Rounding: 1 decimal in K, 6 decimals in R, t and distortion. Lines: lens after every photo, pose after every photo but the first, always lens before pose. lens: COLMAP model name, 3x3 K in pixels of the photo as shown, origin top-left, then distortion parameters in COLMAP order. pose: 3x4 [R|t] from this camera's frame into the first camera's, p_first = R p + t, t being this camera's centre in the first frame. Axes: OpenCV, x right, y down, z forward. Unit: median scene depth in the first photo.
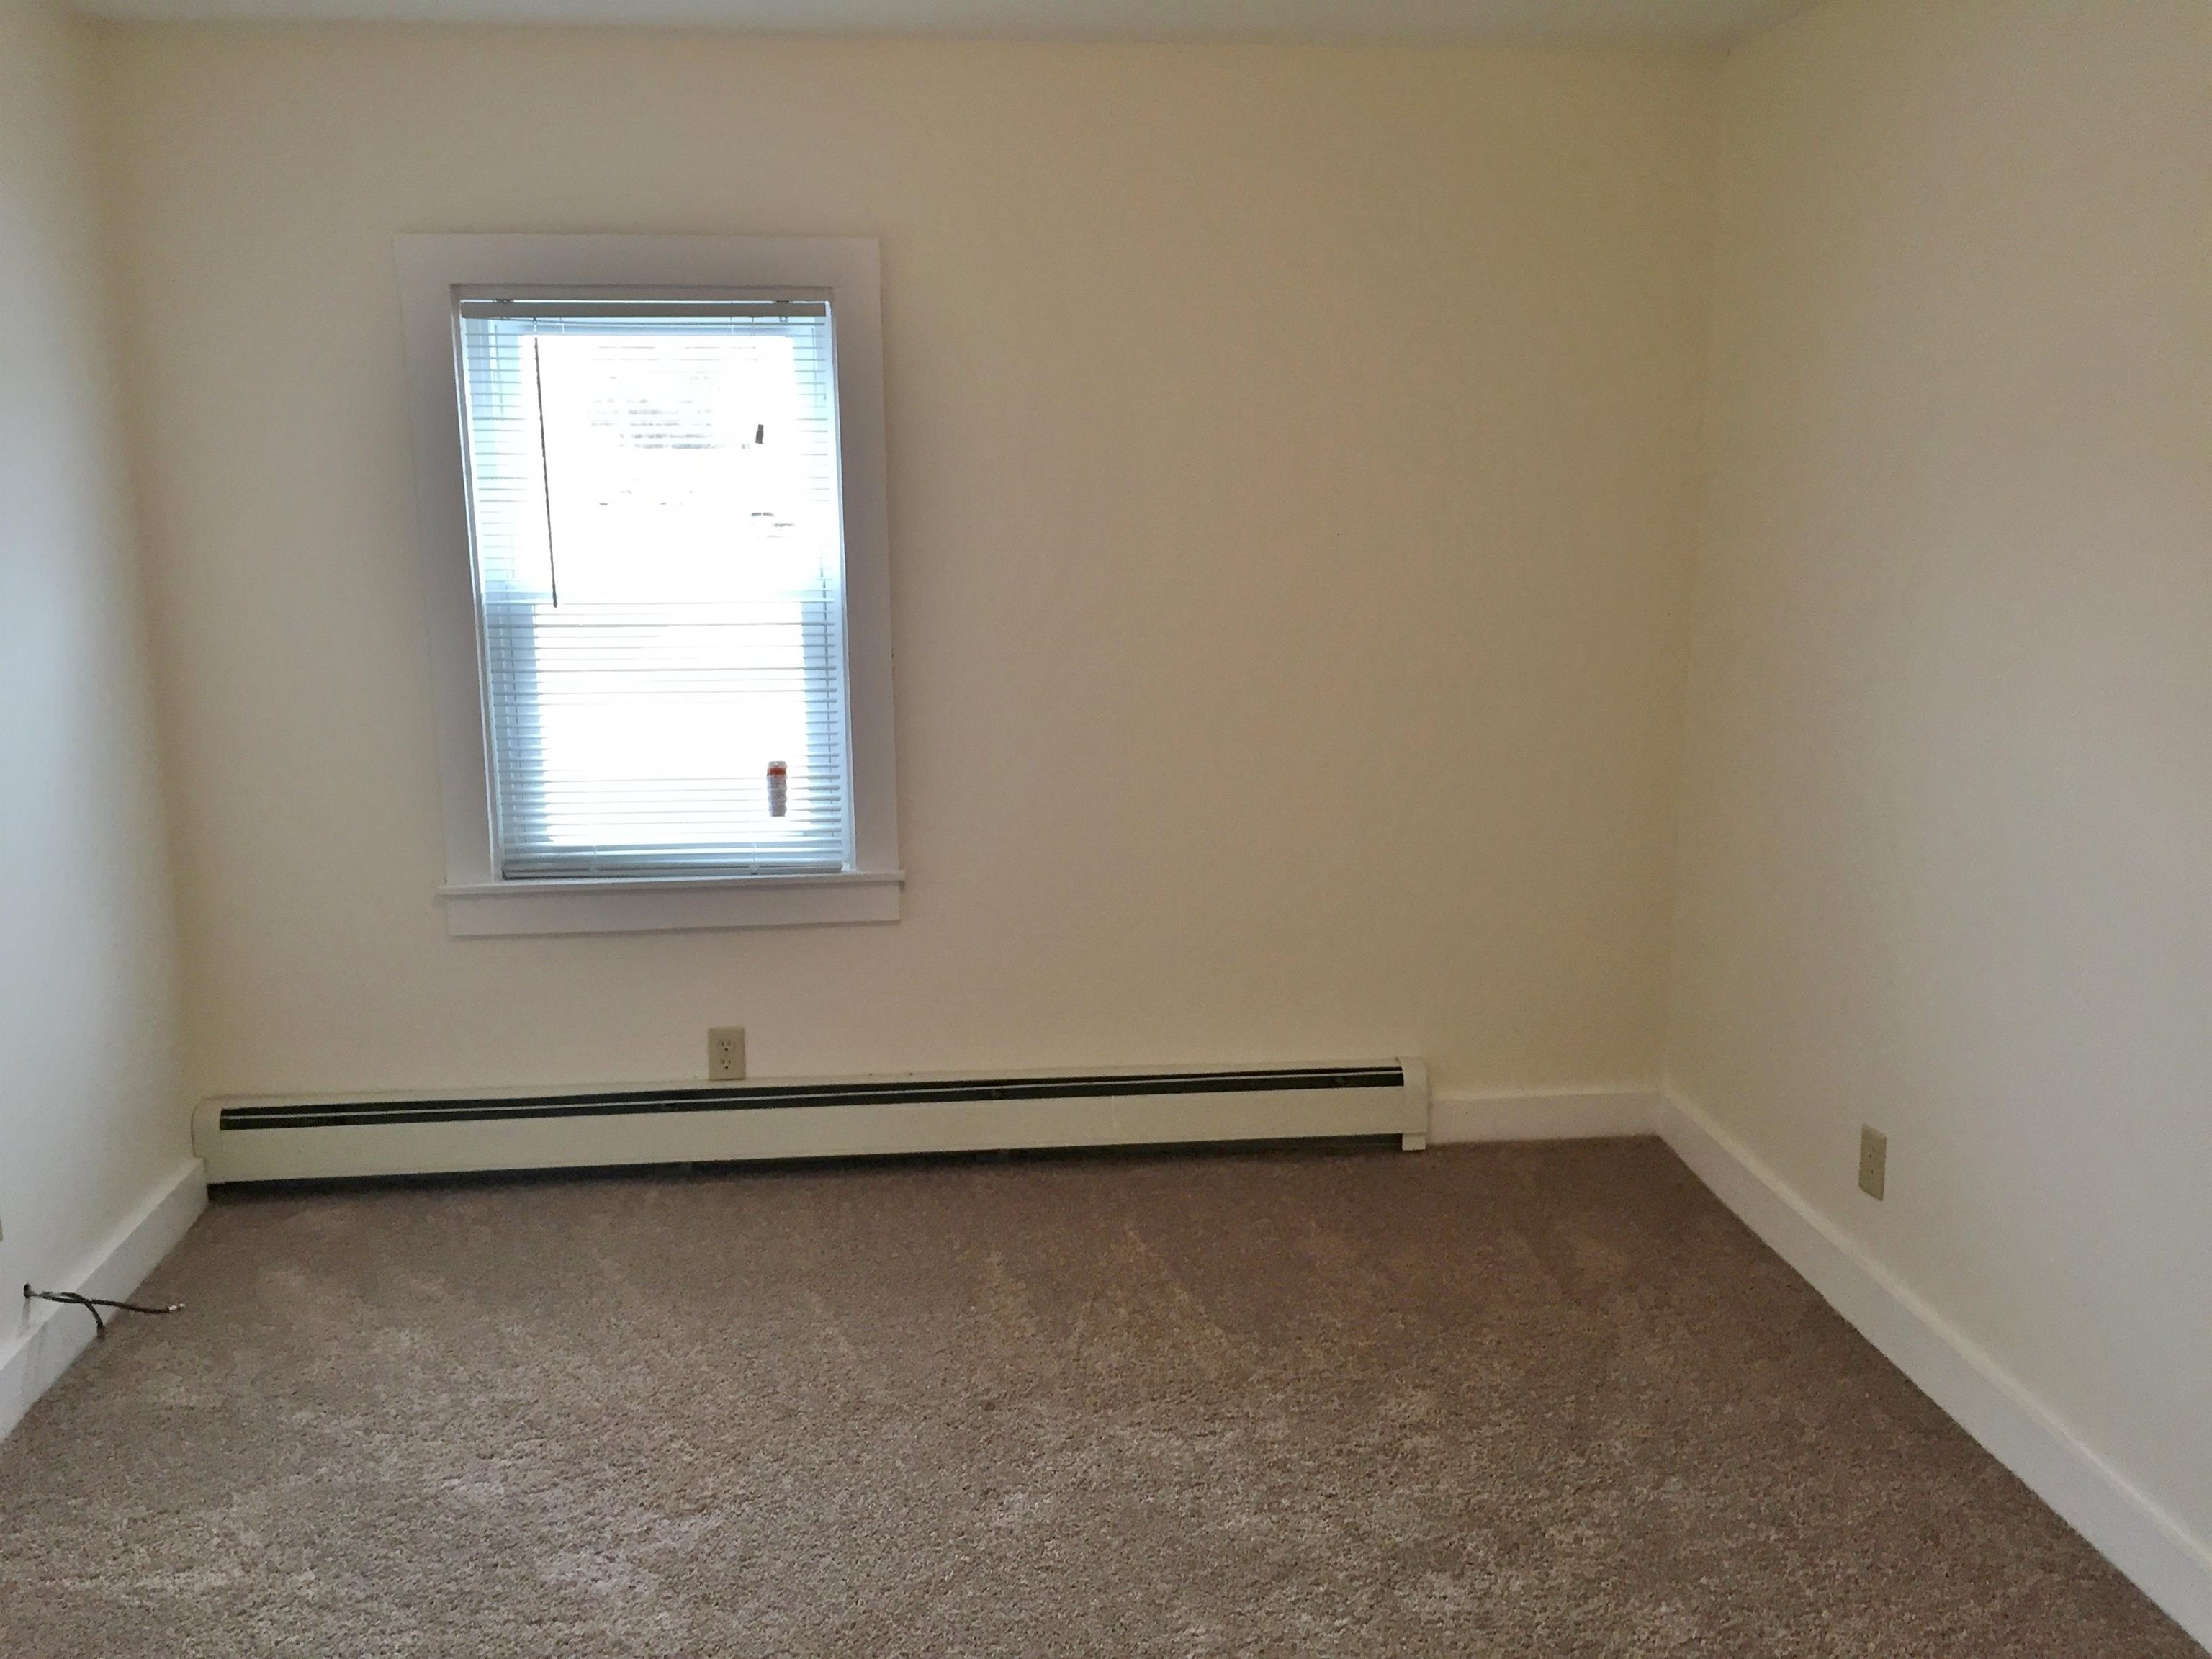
lens RADIAL K [[1915.2, 0, 1098.6], [0, 1915.2, 808.2], [0, 0, 1]] dist [0.065739, -0.020423]
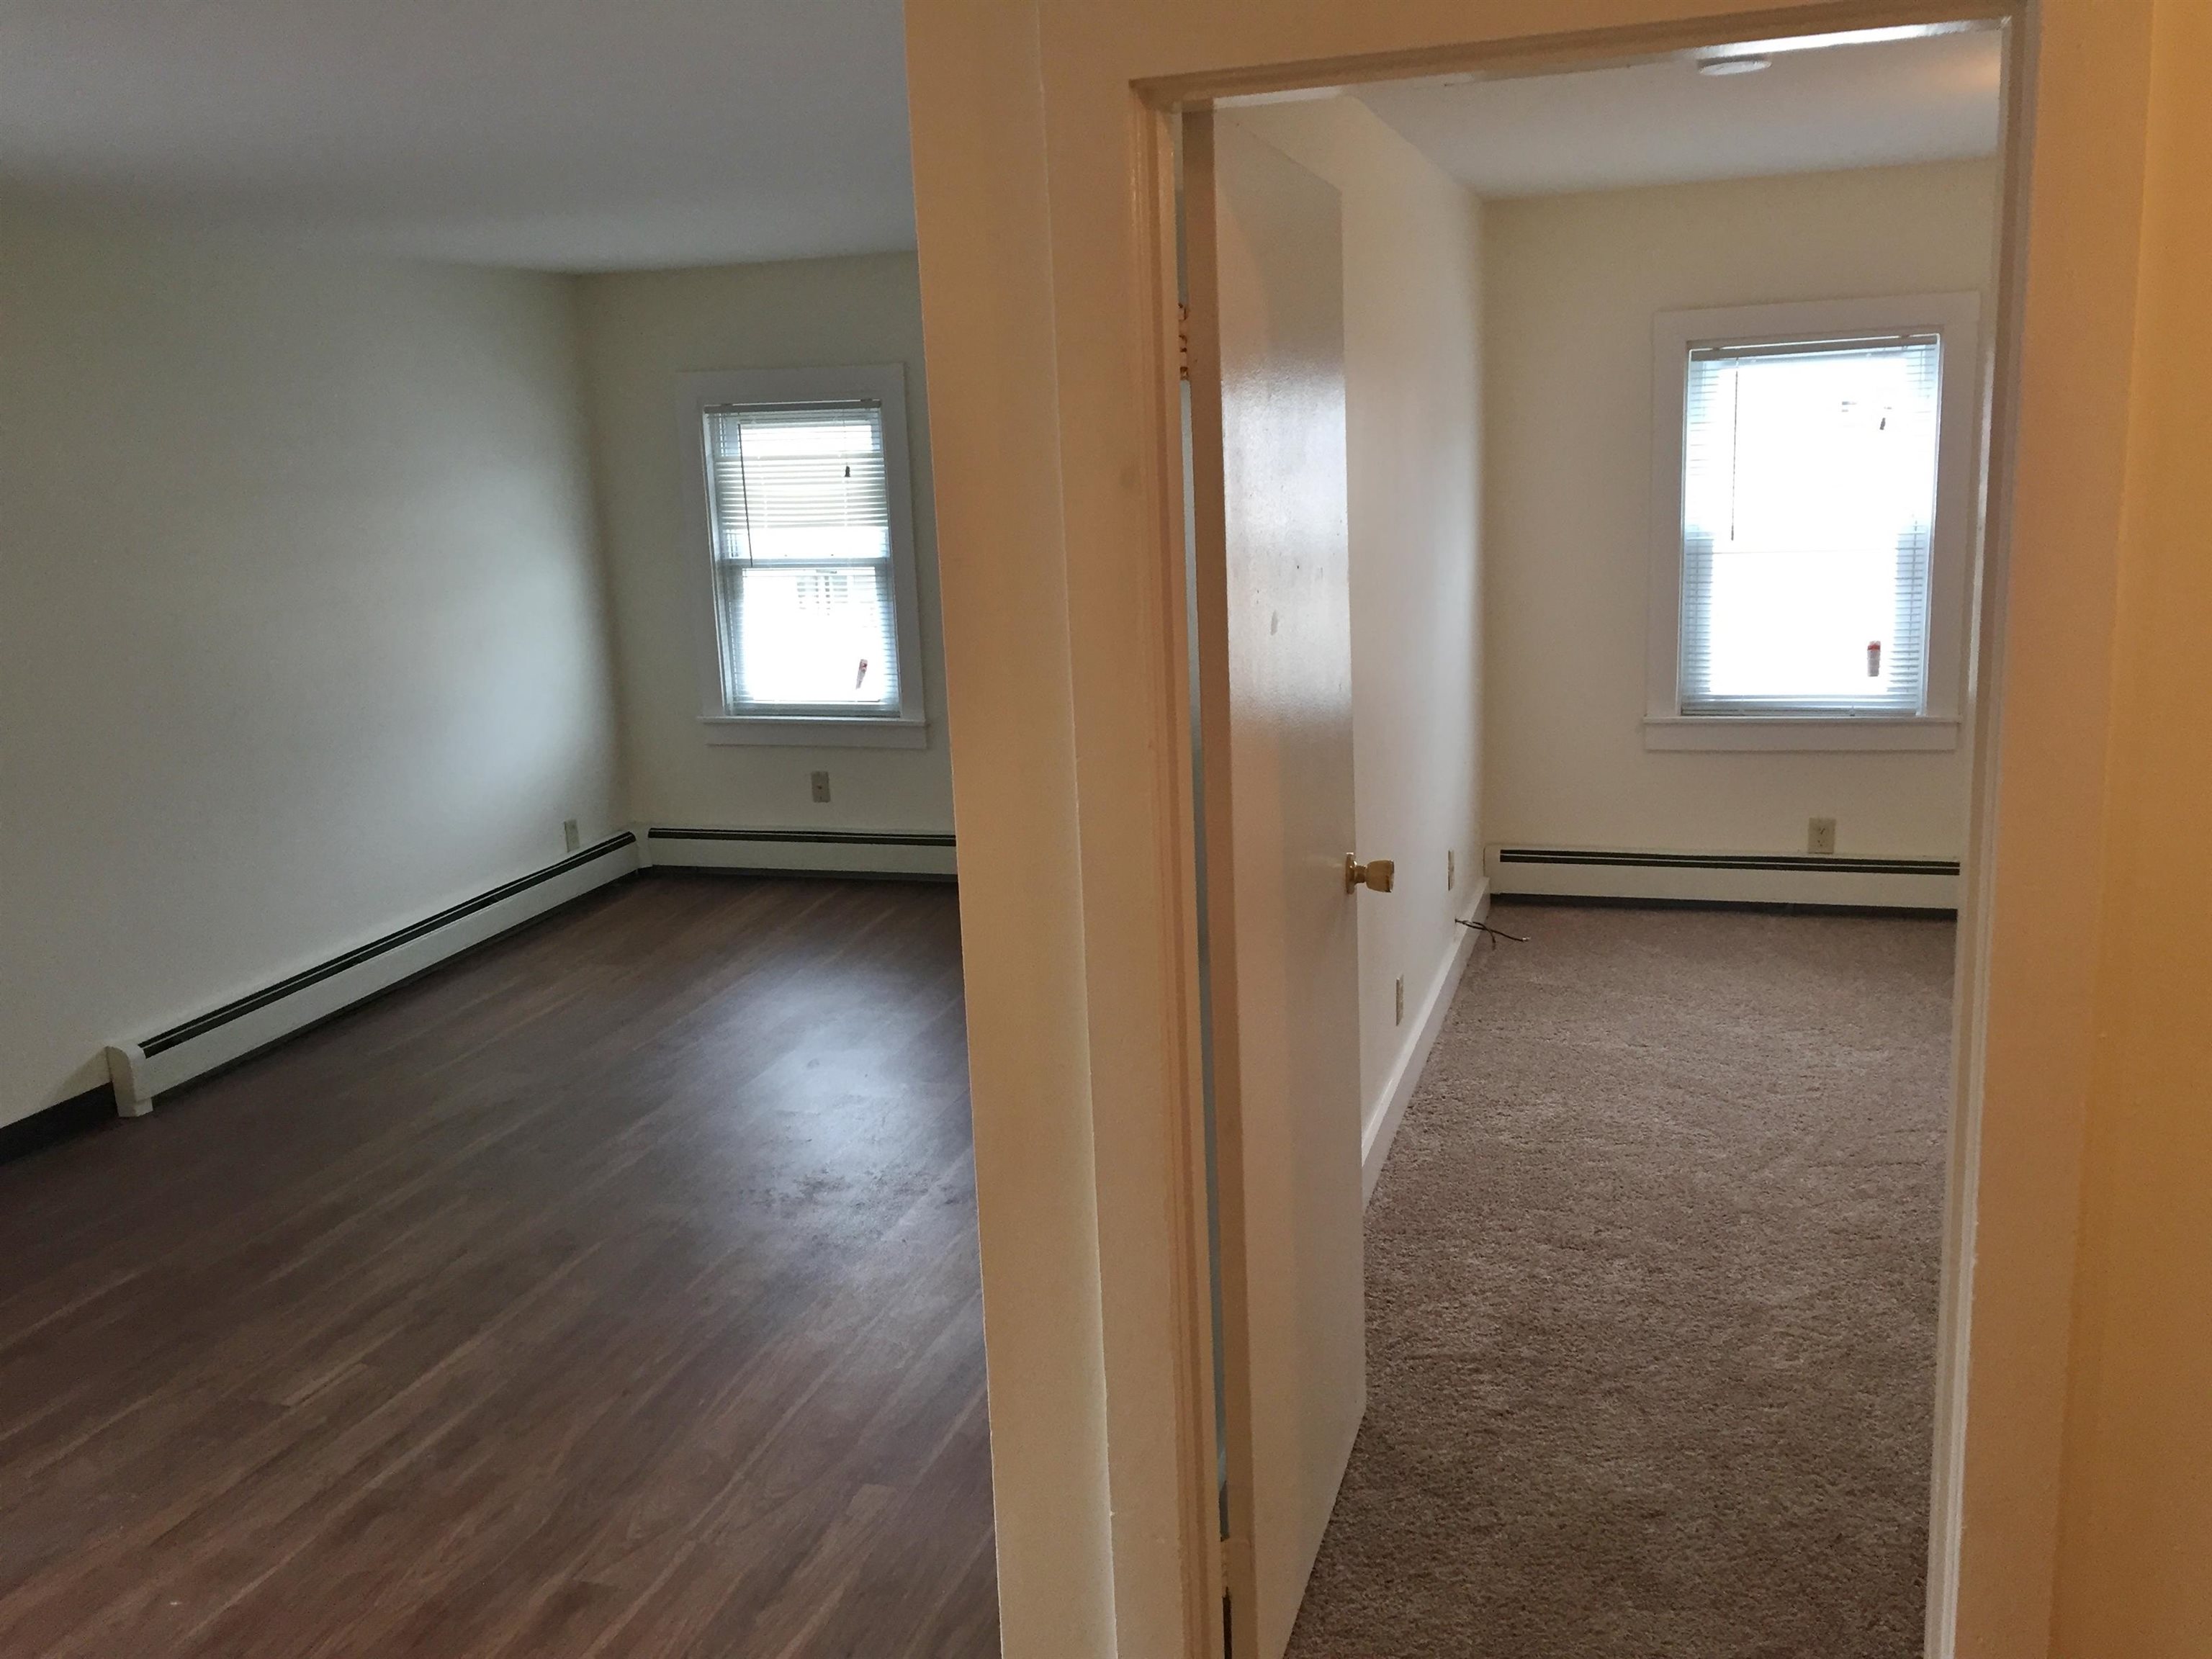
lens RADIAL K [[1889.5, 0, 1067.2], [0, 1889.5, 824.8], [0, 0, 1]] dist [0.029179, -0.000661]
pose [[0.913135, 0.046319, -0.405016, -0.135411], [-0.033110, 0.998668, 0.039562, 0.082369], [0.406310, -0.022715, 0.913453, -0.628834]]
